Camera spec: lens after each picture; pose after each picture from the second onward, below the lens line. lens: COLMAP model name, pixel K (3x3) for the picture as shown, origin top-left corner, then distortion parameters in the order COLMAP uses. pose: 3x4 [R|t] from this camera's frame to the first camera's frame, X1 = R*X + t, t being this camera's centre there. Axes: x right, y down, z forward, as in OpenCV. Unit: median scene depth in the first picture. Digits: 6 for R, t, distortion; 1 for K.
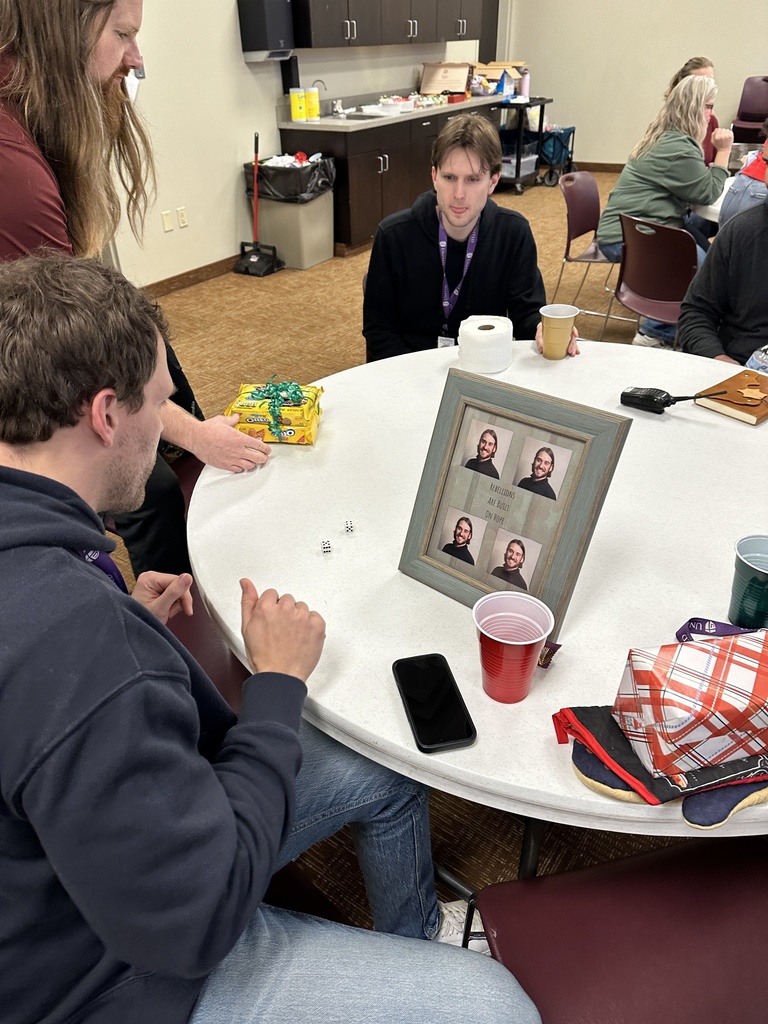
lens RADIAL K [[719.2, 0, 384.0], [0, 719.2, 512.0], [0, 0, 1]] dist [0.040629, -0.058125]
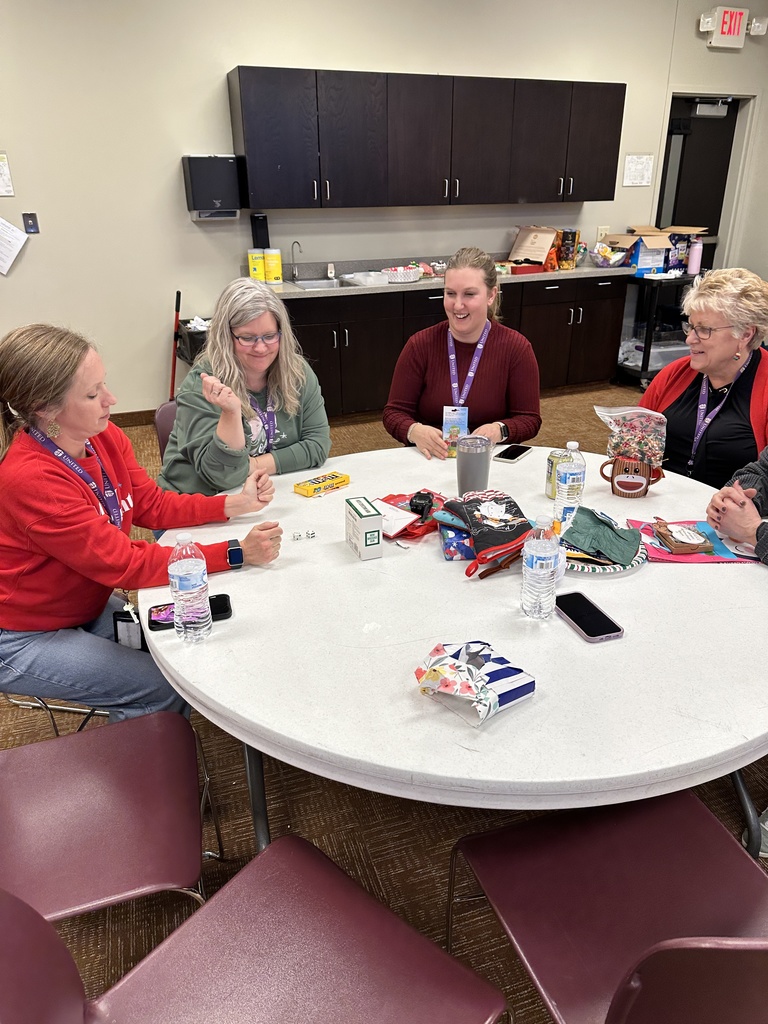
lens RADIAL K [[719.2, 0, 384.0], [0, 719.2, 512.0], [0, 0, 1]] dist [0.040629, -0.058125]
pose [[0.806709, 0.251241, -0.534881, 0.503603], [-0.330265, 0.942254, -0.055516, -0.246042], [0.490046, 0.221438, 0.843101, 0.345242]]
